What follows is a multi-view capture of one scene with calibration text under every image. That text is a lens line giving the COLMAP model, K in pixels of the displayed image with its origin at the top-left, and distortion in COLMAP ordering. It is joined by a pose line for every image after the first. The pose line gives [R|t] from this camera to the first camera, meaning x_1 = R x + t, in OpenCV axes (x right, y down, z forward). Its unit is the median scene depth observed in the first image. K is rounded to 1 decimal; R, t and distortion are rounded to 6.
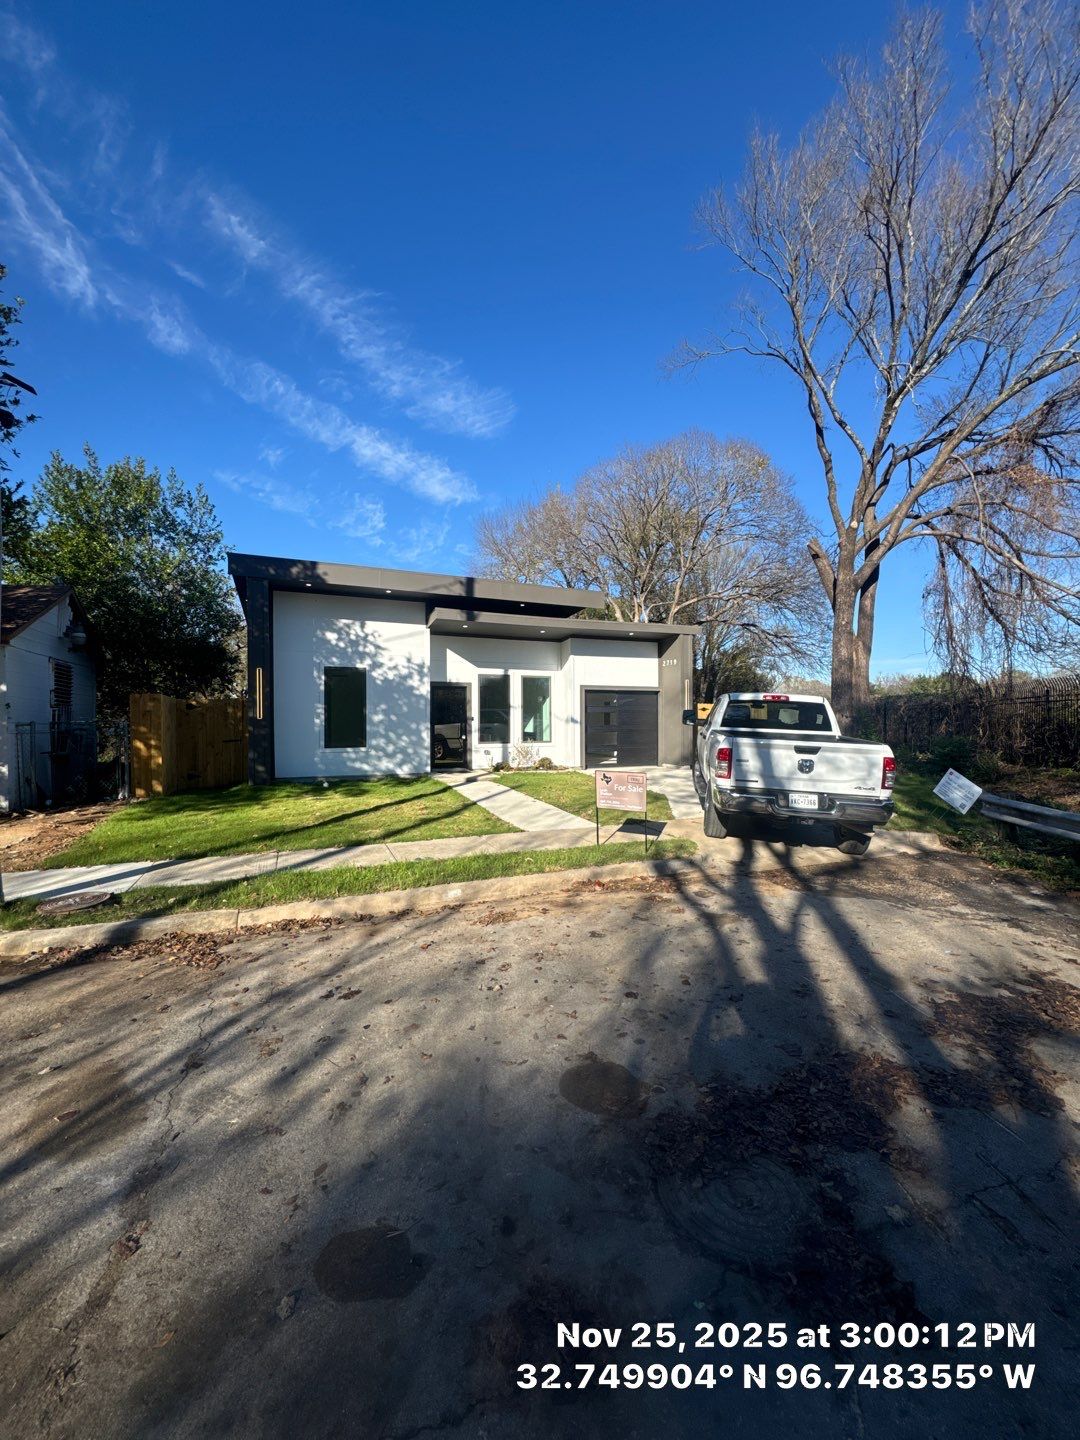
lens RADIAL K [[592.7, 0, 540.0], [0, 592.7, 720.0], [0, 0, 1]] dist [-0.000762, -0.000152]
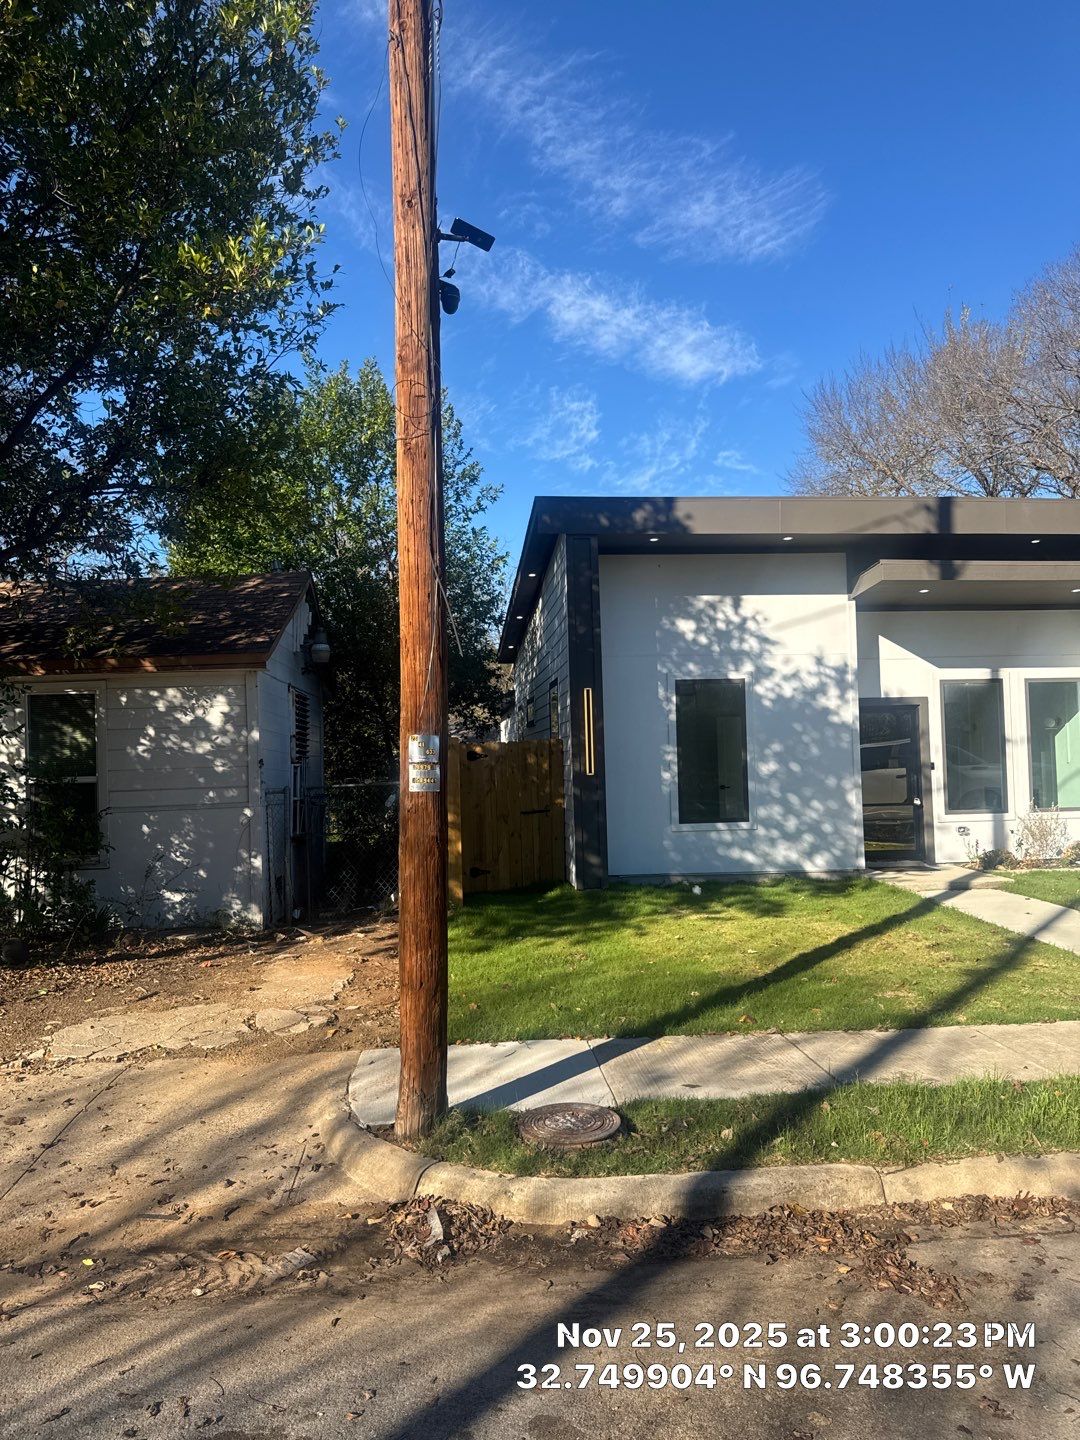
lens RADIAL K [[1043.9, 0, 538.2], [0, 1043.9, 696.3], [0, 0, 1]] dist [0.071101, -0.117765]
pose [[0.948580, -0.038360, -0.314204, -0.166458], [0.019291, 0.997791, -0.063575, -0.012143], [0.315949, 0.054244, 0.947224, 0.005968]]
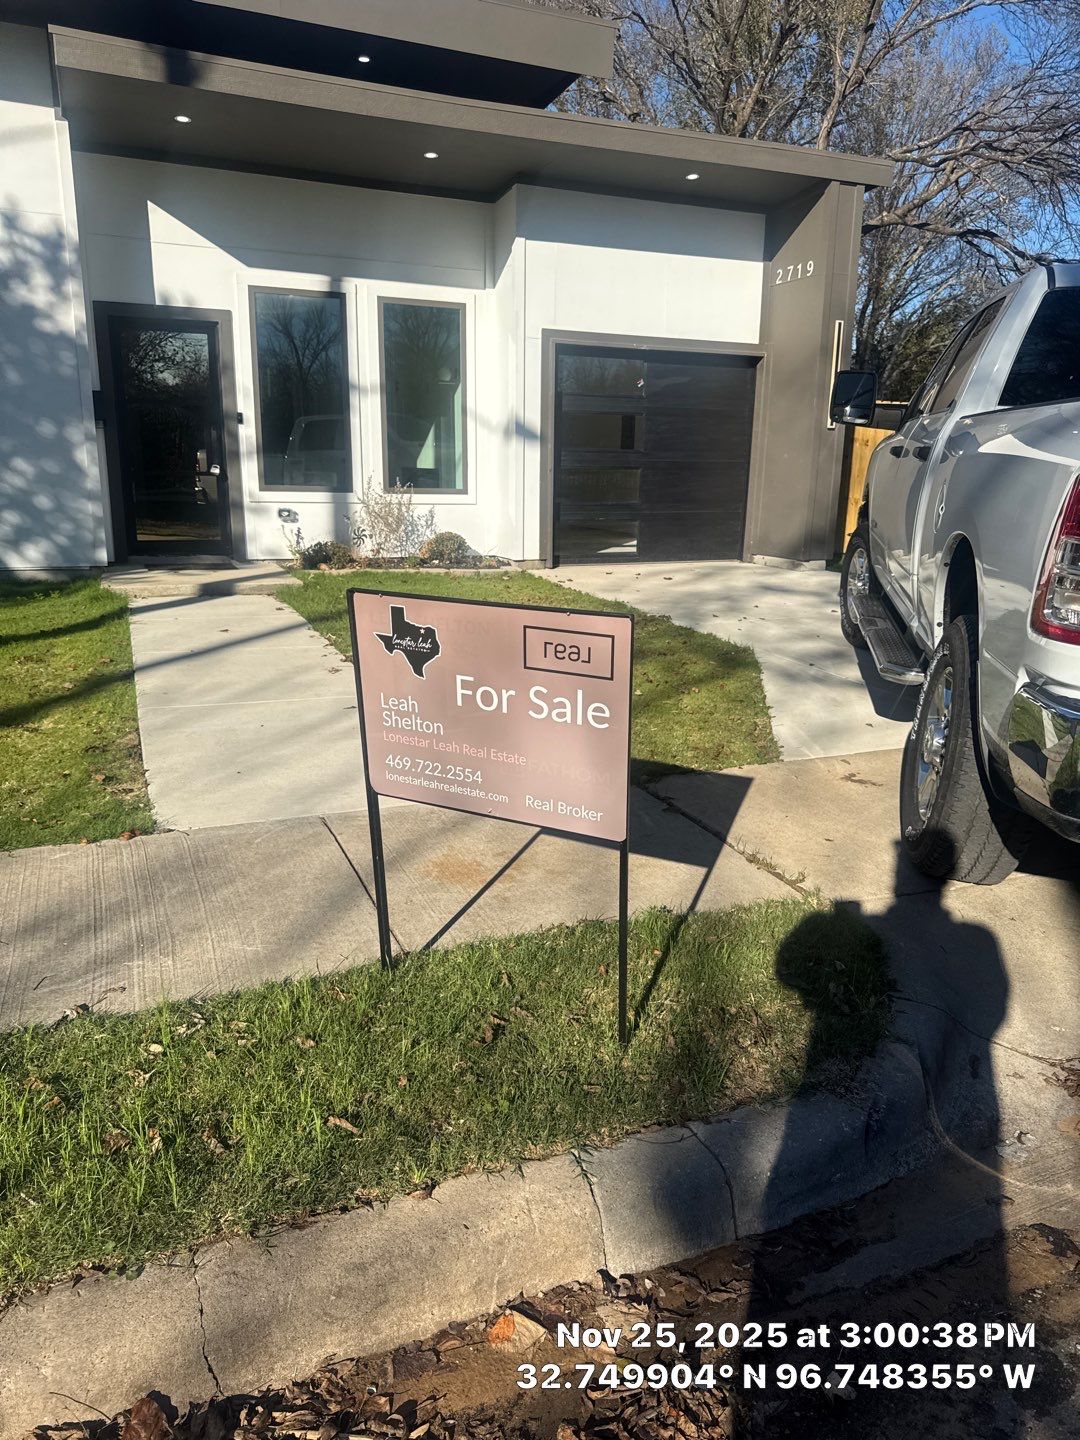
lens RADIAL K [[1084.2, 0, 541.4], [0, 1084.2, 739.4], [0, 0, 1]] dist [0.085379, -0.135437]
pose [[0.999765, 0.016904, 0.013560, 0.071652], [-0.019680, 0.970201, 0.241502, 0.025826], [-0.009074, -0.241713, 0.970305, 0.338118]]
